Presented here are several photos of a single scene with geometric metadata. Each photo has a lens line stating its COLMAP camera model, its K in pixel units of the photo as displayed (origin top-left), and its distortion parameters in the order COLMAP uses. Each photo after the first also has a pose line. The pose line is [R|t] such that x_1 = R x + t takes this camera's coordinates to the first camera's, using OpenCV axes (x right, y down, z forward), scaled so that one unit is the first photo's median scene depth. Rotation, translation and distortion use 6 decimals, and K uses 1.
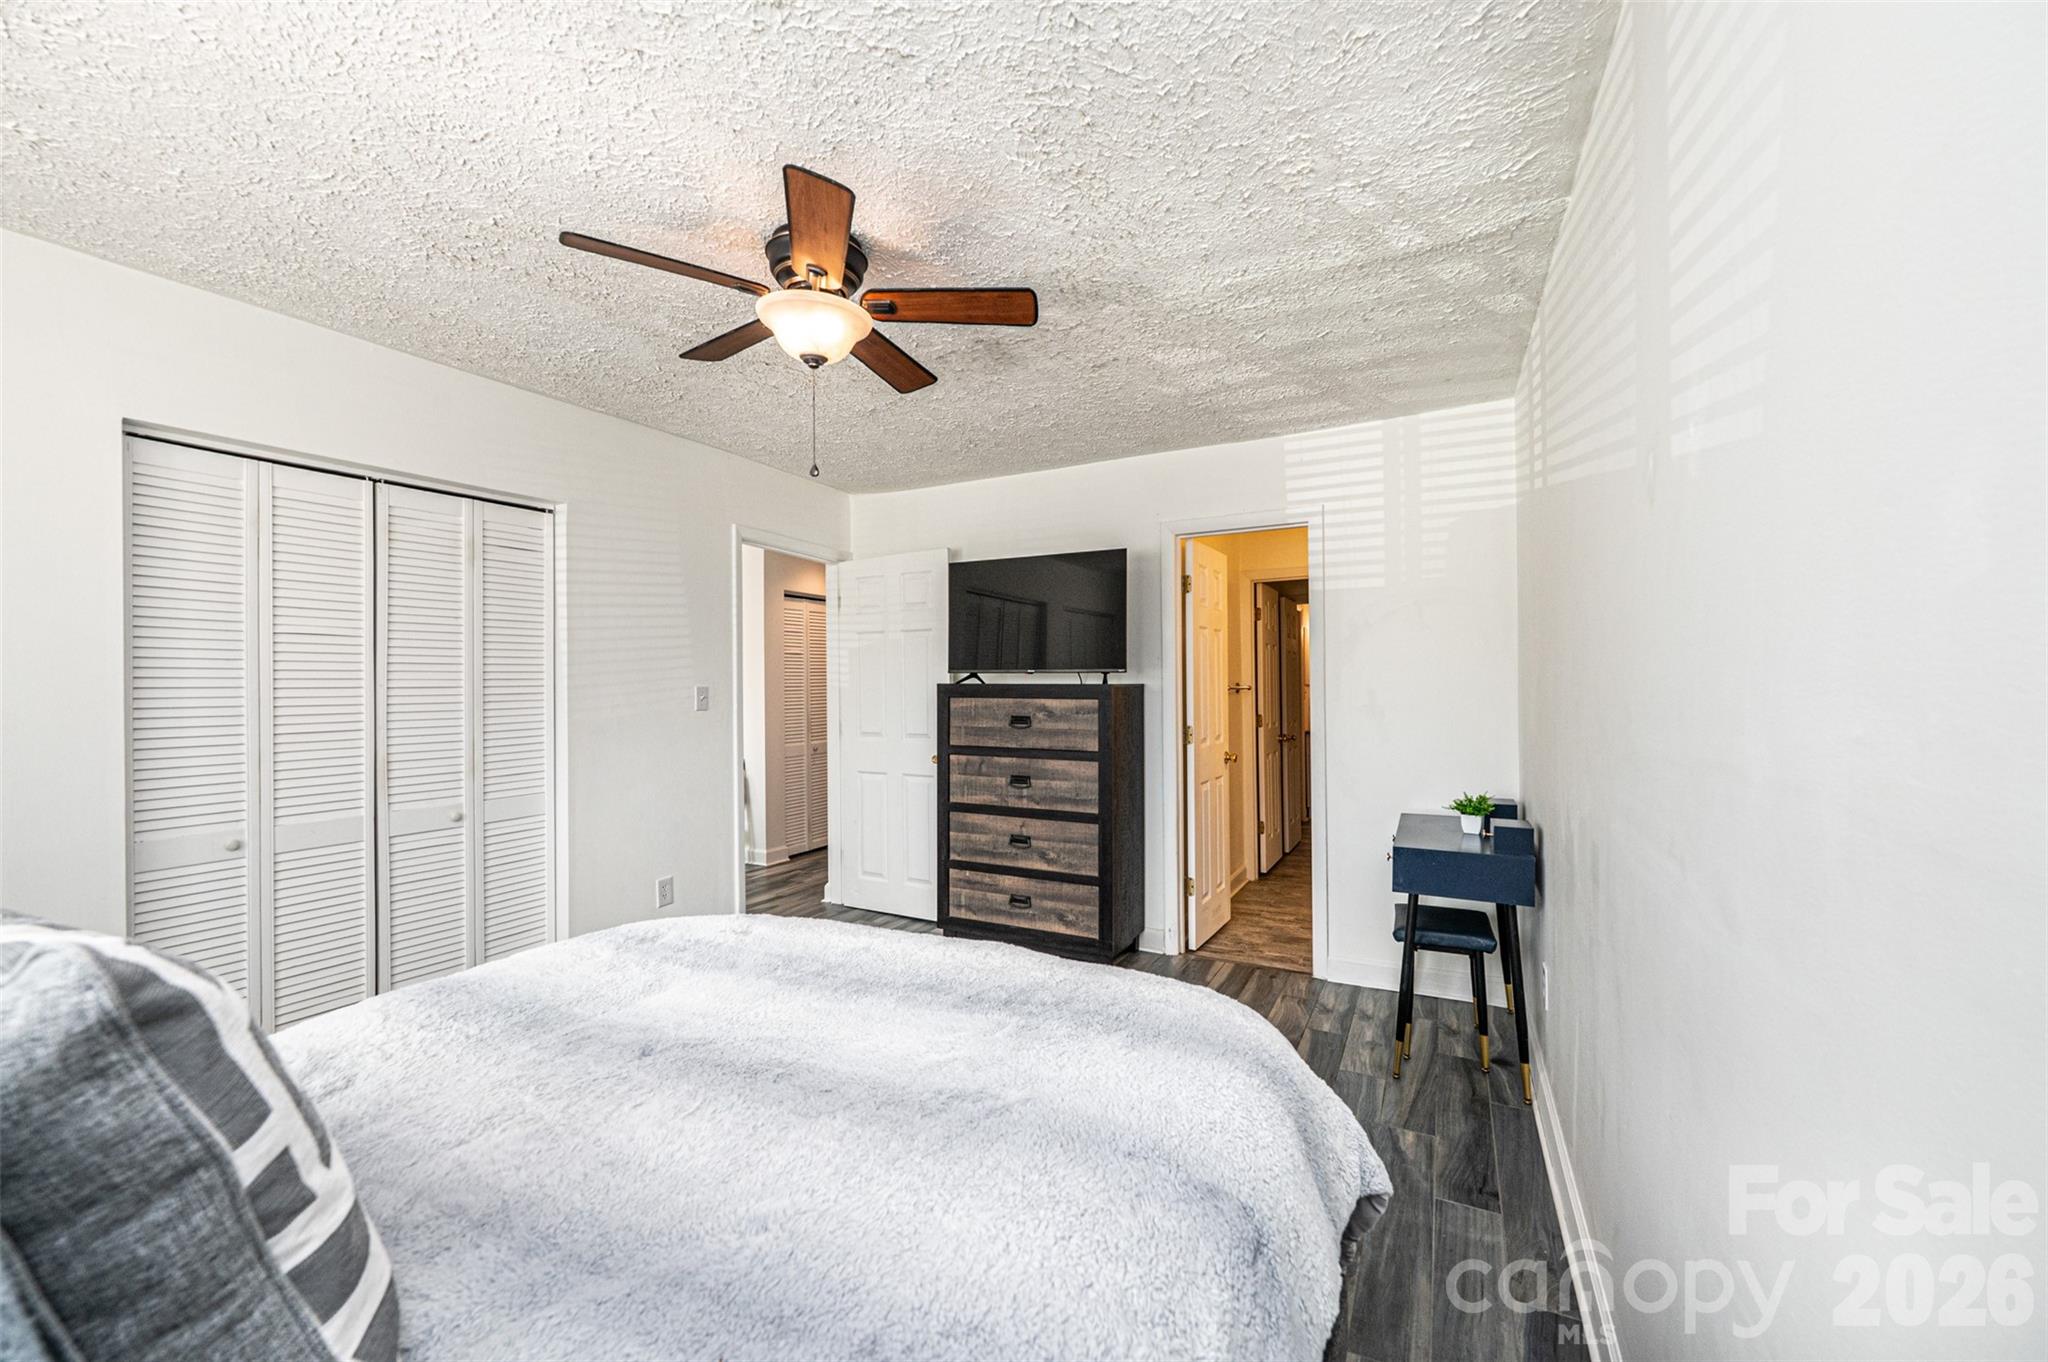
lens RADIAL K [[819.9, 0, 1021.2], [0, 819.9, 681.5], [0, 0, 1]] dist [-0.001387, -0.000110]
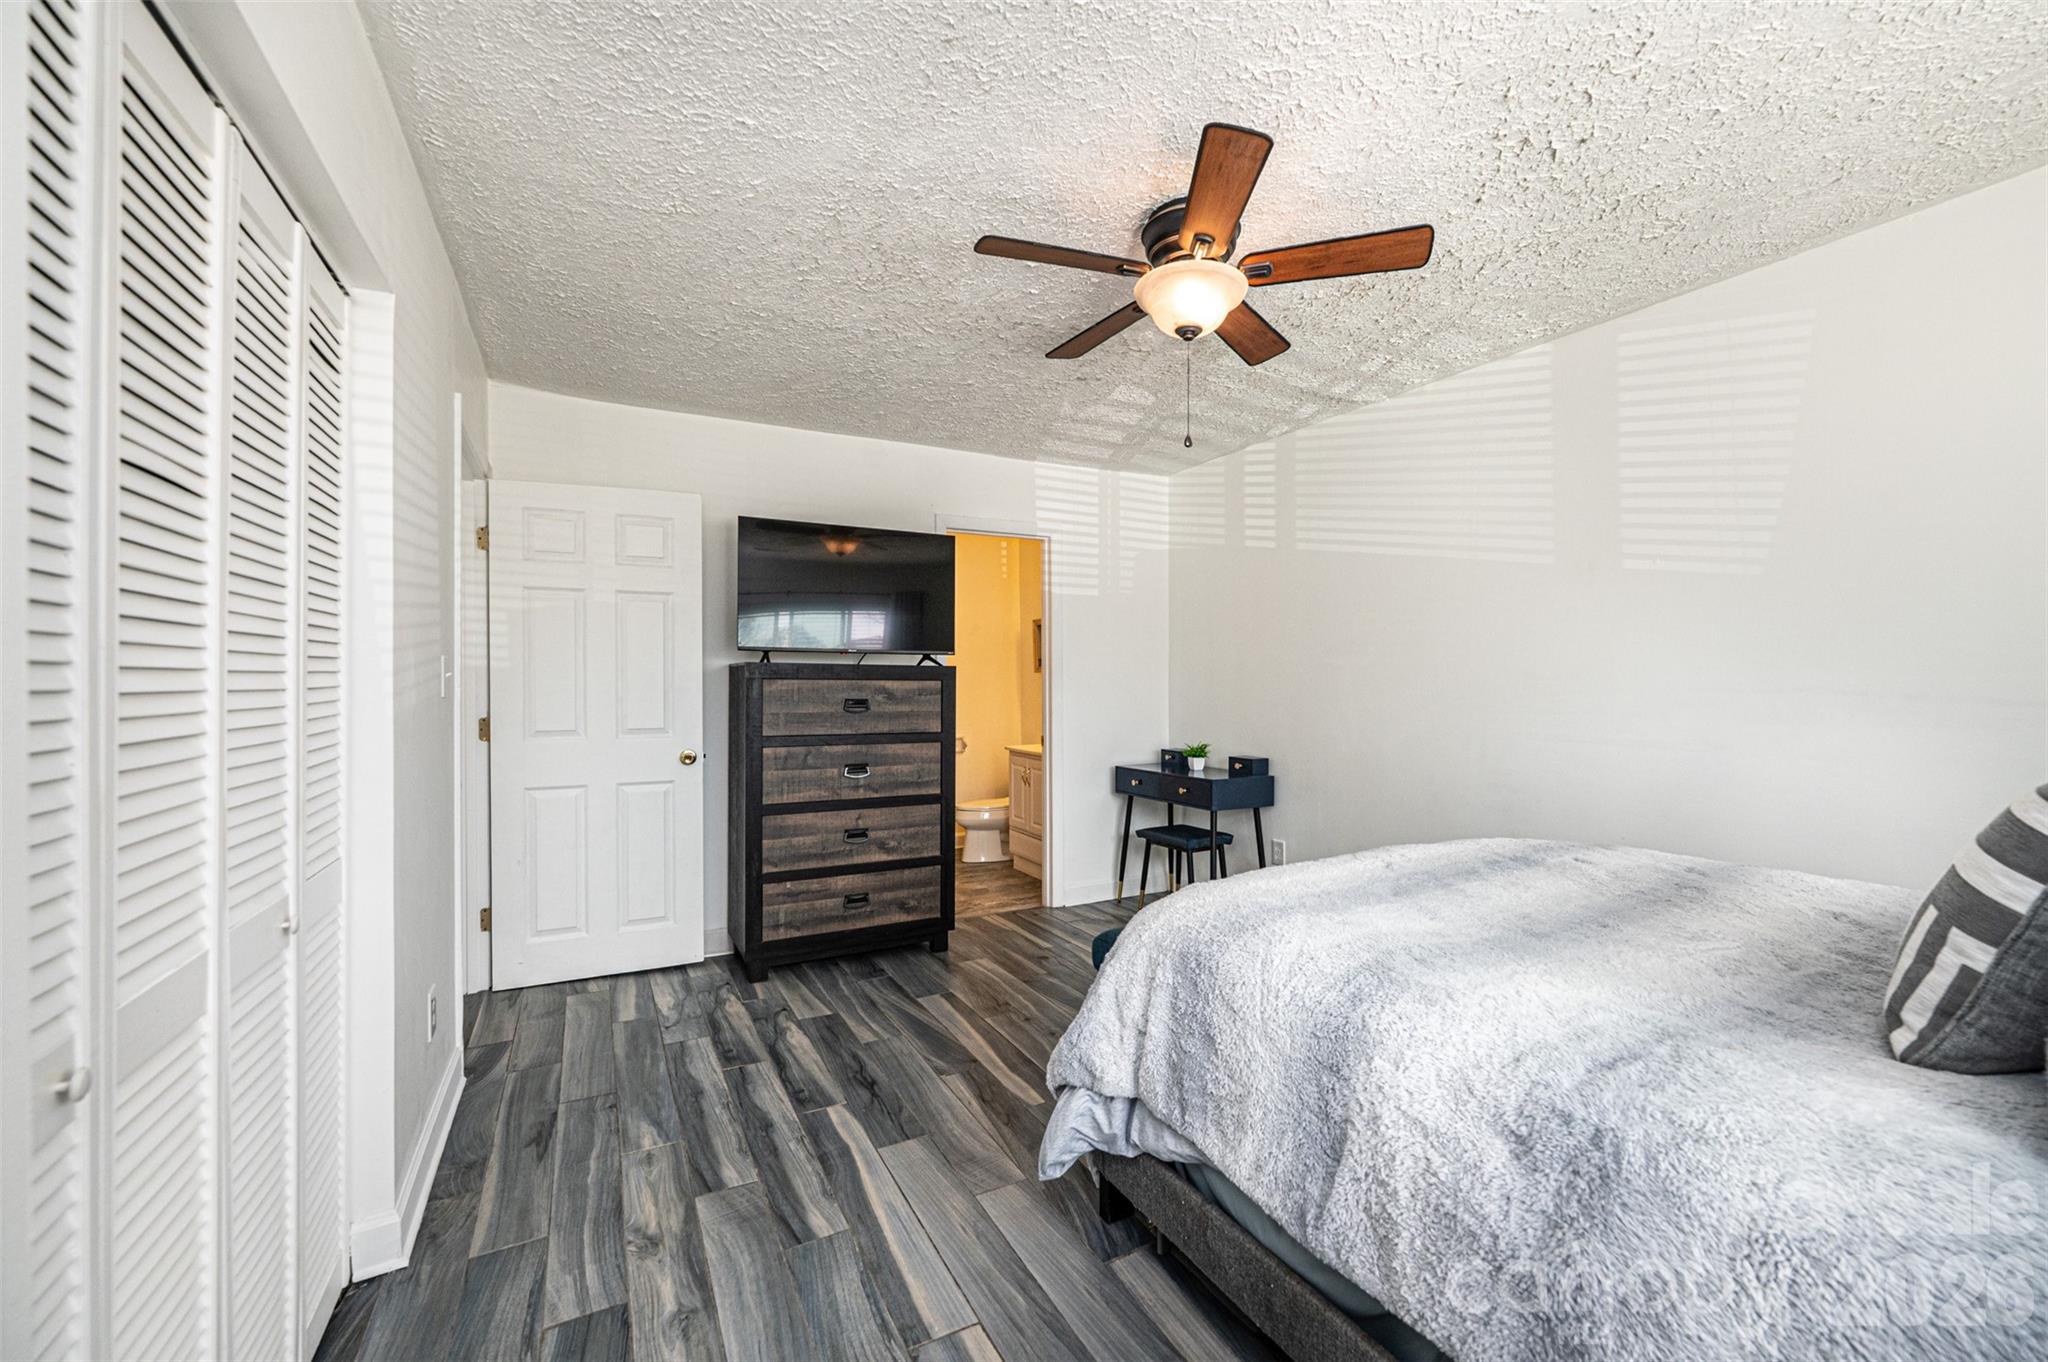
lens RADIAL K [[819.9, 0, 1033.5], [0, 819.9, 679.7], [0, 0, 1]] dist [-0.001387, -0.000110]
pose [[0.561860, 0.006123, 0.827210, -0.653574], [-0.004281, 0.999981, -0.004494, 0.023676], [-0.827221, -0.001016, 0.561875, 0.320636]]
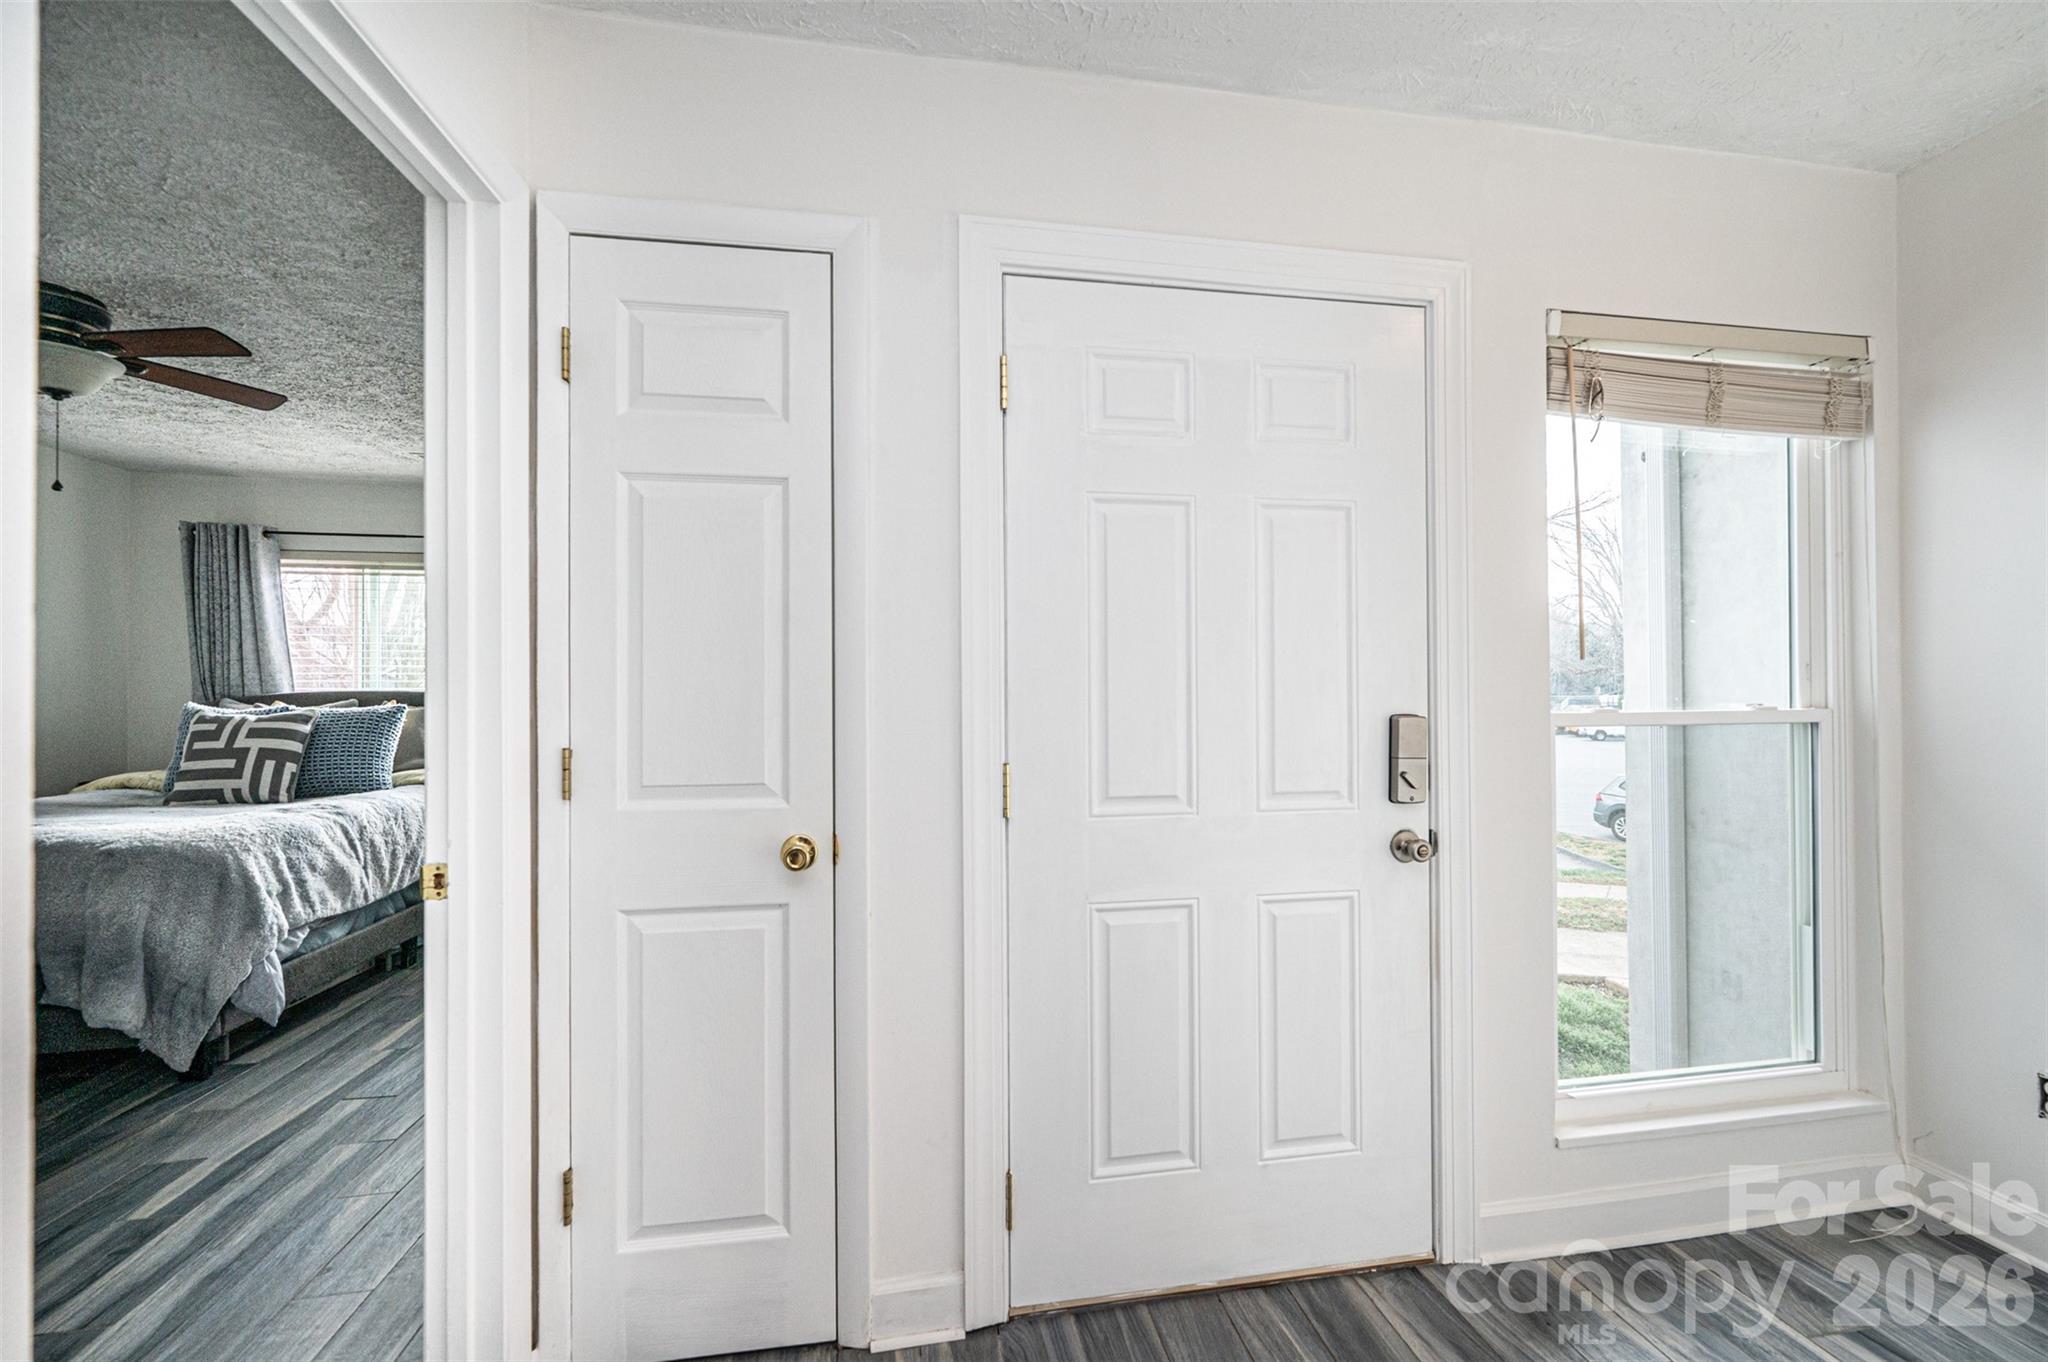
lens RADIAL K [[819.9, 0, 1033.0], [0, 819.9, 679.9], [0, 0, 1]] dist [-0.001387, -0.000110]
pose [[-0.797626, 0.003882, -0.603140, -0.343084], [0.011316, 0.999900, -0.008528, 0.028525], [0.603046, -0.013627, -0.797590, 1.589168]]
